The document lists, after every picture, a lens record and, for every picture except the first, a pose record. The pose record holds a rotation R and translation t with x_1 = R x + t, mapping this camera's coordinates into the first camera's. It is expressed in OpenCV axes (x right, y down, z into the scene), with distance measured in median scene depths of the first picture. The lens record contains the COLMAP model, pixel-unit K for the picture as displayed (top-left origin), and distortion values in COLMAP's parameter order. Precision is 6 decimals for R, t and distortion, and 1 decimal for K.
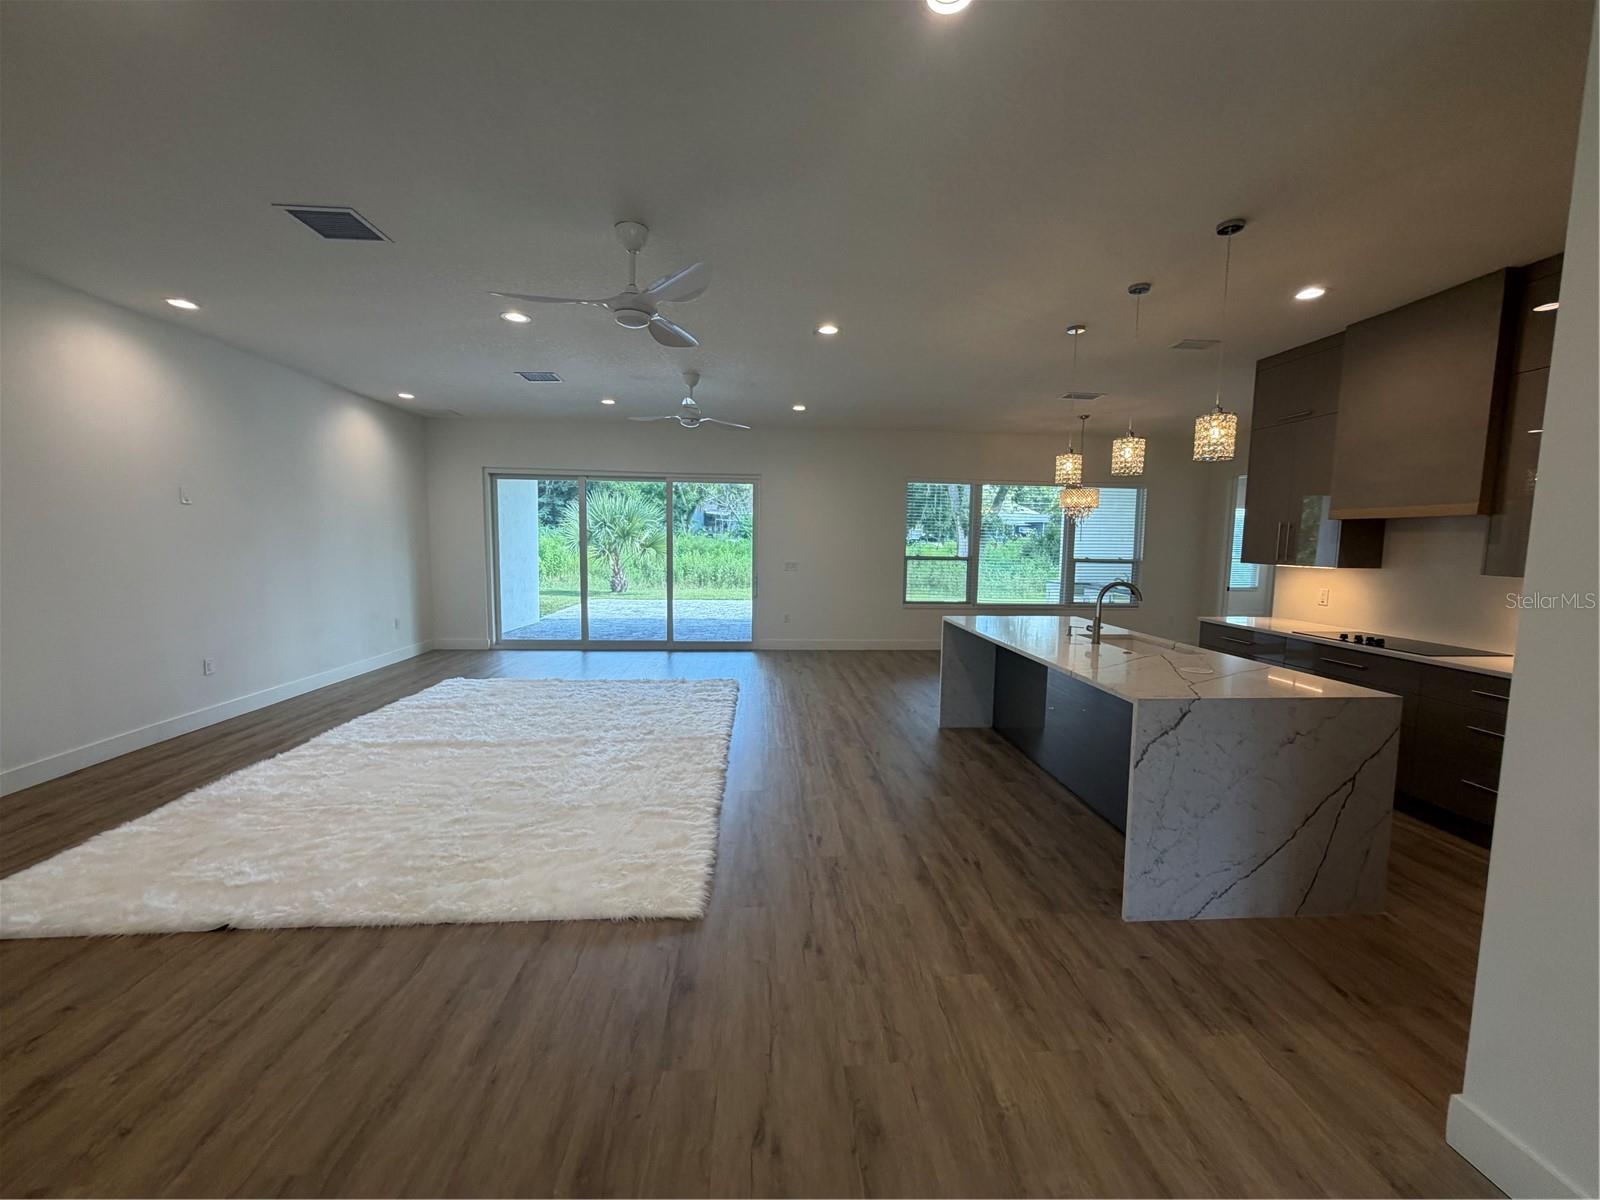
lens RADIAL K [[644.1, 0, 805.3], [0, 644.1, 607.7], [0, 0, 1]] dist [-0.009954, -0.000331]
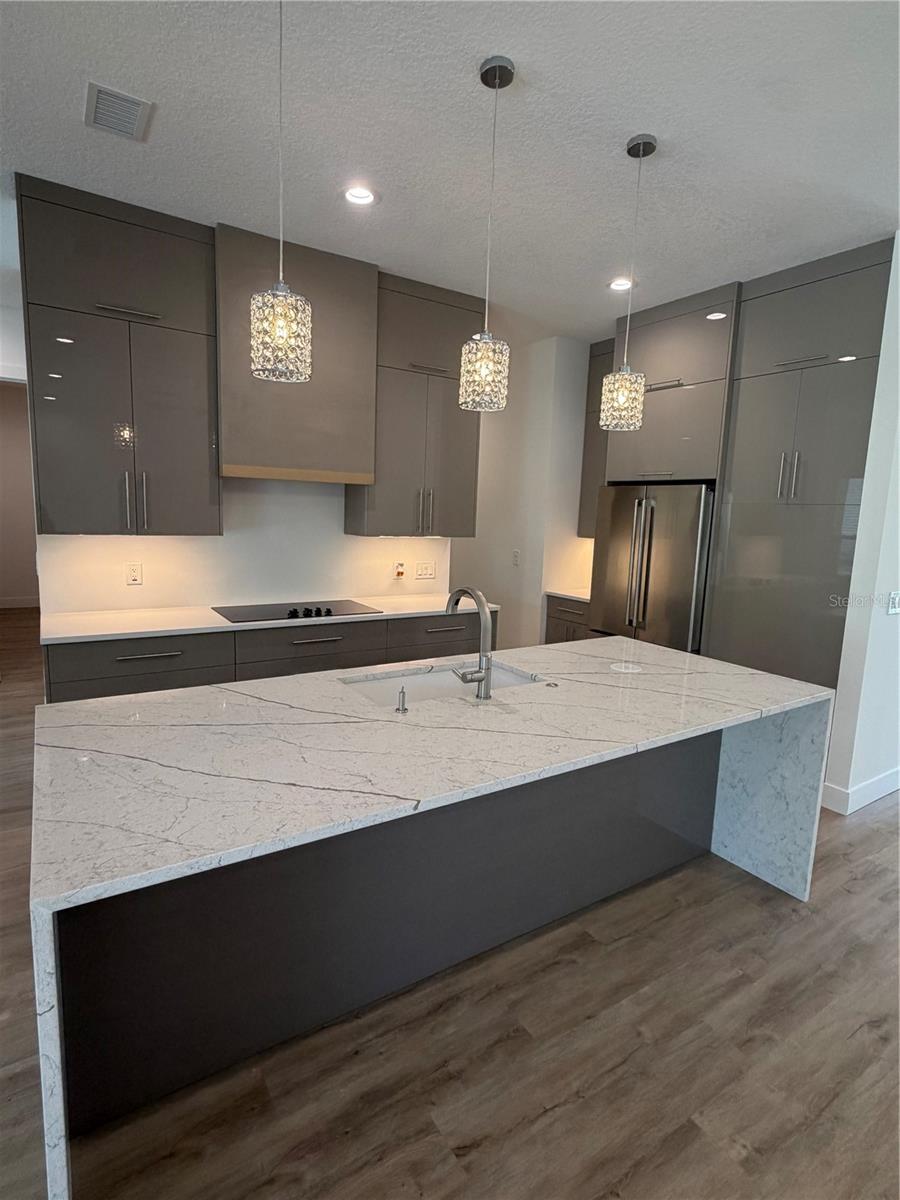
lens RADIAL K [[619.8, 0, 450.6], [0, 619.8, 598.7], [0, 0, 1]] dist [0.003760, 0.000225]
pose [[-0.480590, -0.150644, 0.863910, -0.008016], [0.056495, 0.977770, 0.201926, -0.147862], [-0.875124, 0.145850, -0.461396, 1.285807]]
